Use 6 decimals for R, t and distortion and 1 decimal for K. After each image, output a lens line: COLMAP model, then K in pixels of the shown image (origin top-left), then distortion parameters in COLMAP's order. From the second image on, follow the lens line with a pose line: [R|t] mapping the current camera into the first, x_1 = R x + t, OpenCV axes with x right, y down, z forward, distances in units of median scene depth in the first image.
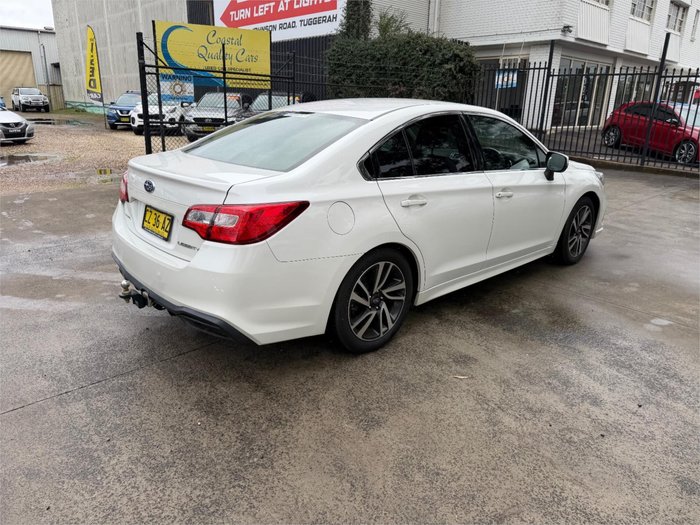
lens RADIAL K [[492.9, 0, 346.4], [0, 492.9, 262.6], [0, 0, 1]] dist [0.025159, -0.033935]
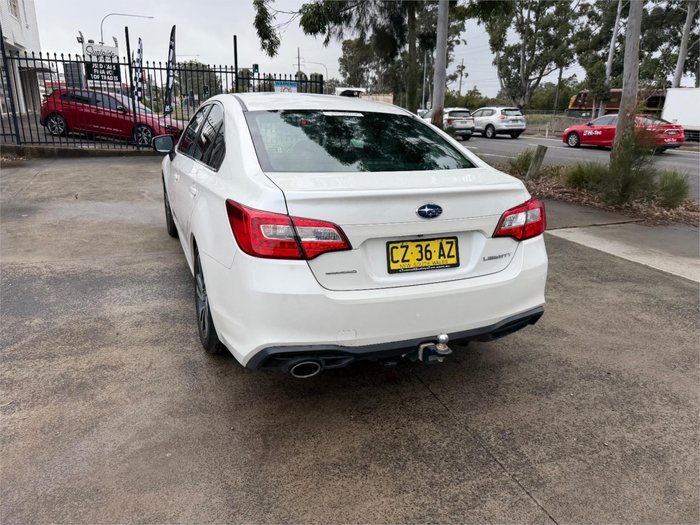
lens RADIAL K [[492.9, 0, 343.1], [0, 492.9, 261.6], [0, 0, 1]] dist [0.025159, -0.033935]
pose [[0.344148, -0.296436, 0.890892, -1.091894], [0.272194, 0.939604, 0.207498, -0.259945], [-0.898595, 0.171086, 0.404051, 0.759586]]
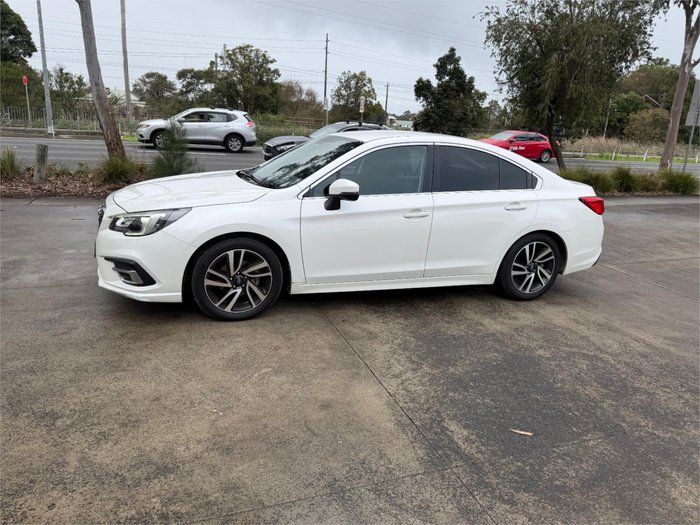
lens RADIAL K [[492.9, 0, 342.7], [0, 492.9, 263.4], [0, 0, 1]] dist [0.025159, -0.033935]
pose [[-0.922055, -0.184876, 0.340052, -0.313374], [0.033253, 0.837470, 0.545471, -0.953635], [-0.385628, 0.514262, -0.766046, 2.835181]]
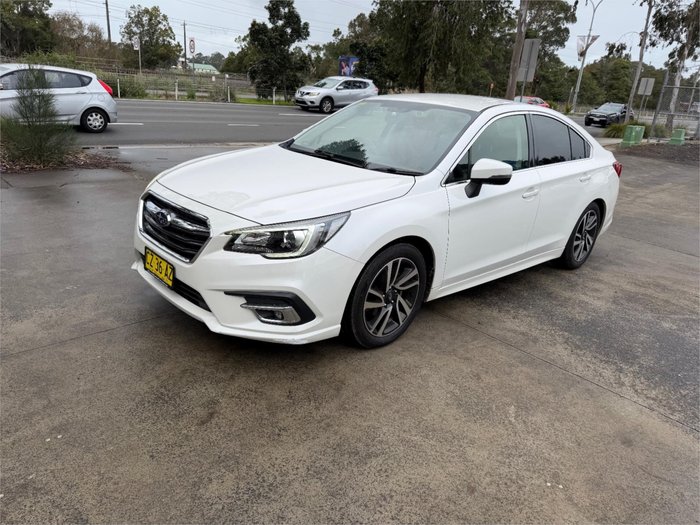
lens RADIAL K [[492.9, 0, 343.9], [0, 492.9, 268.6], [0, 0, 1]] dist [0.025159, -0.033935]
pose [[-0.994019, -0.101119, -0.041247, 0.482241], [-0.104863, 0.778297, 0.619078, -0.889703], [-0.030498, 0.619700, -0.784246, 2.745378]]
